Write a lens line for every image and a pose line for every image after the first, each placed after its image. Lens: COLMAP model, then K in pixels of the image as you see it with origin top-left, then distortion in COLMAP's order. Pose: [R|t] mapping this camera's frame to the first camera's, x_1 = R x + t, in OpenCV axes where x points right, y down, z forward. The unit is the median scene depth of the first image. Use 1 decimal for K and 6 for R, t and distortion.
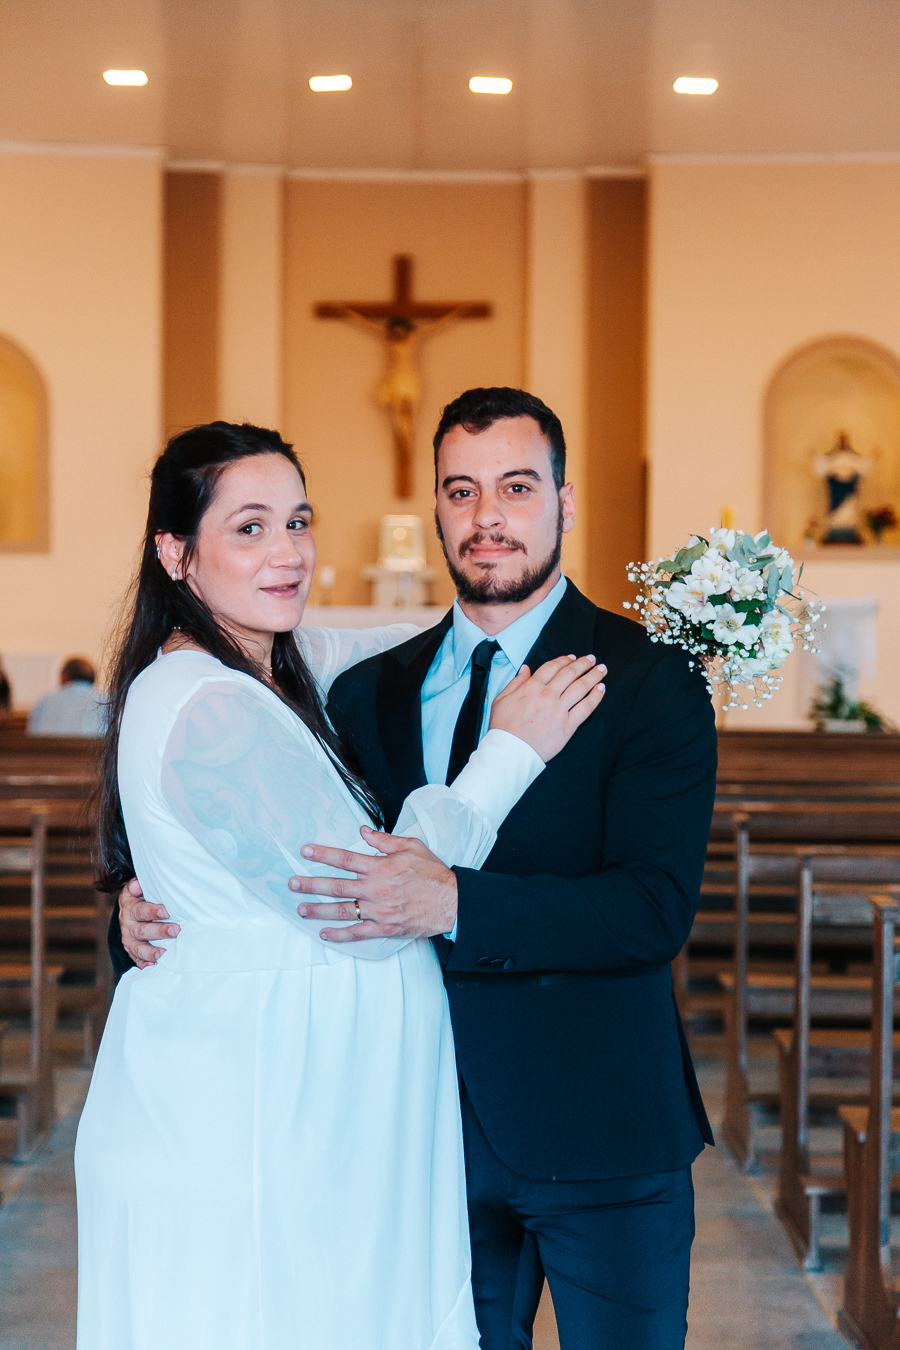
lens RADIAL K [[2813.5, 0, 452.5], [0, 2813.5, 679.1], [0, 0, 1]] dist [0.119266, 0.000000]
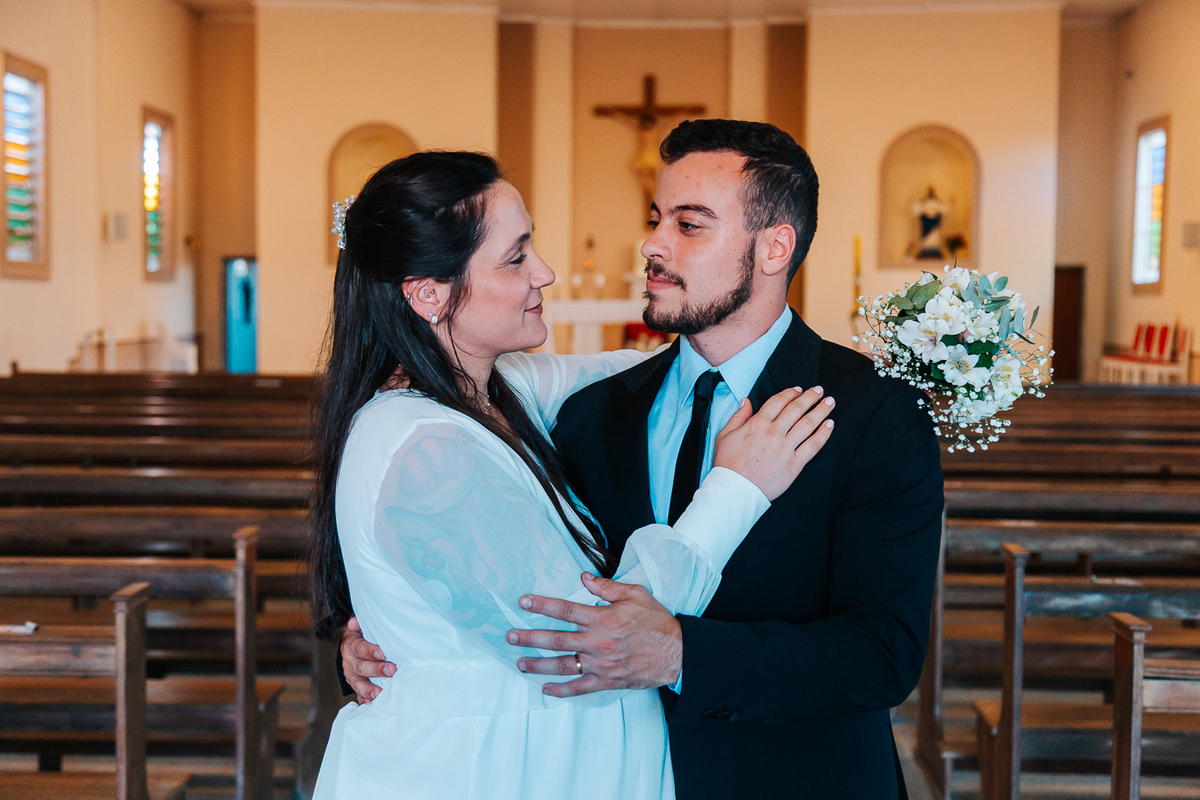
lens RADIAL K [[1715.8, 0, 594.3], [0, 1715.8, 403.5], [0, 0, 1]] dist [0.129914, 0.000000]
pose [[0.998769, 0.004071, -0.049438, 0.000304], [-0.002259, 0.999326, 0.036649, -0.011267], [0.049554, -0.036492, 0.998105, 0.167801]]
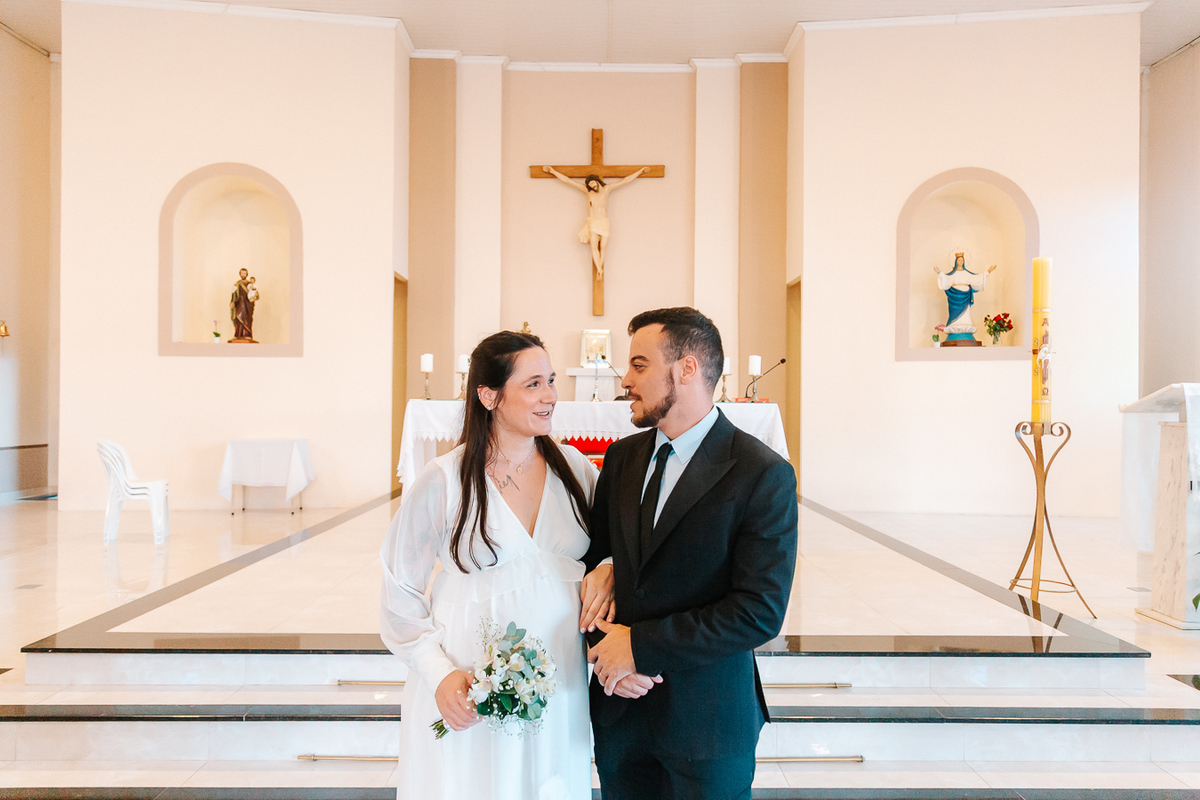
lens RADIAL K [[819.9, 0, 596.8], [0, 819.9, 407.5], [0, 0, 1]] dist [0.076693, 0.001324]
pose [[0.999158, -0.000726, -0.041022, -0.010806], [0.000215, 0.999922, -0.012463, -0.087360], [0.041028, 0.012444, 0.999080, 3.262996]]
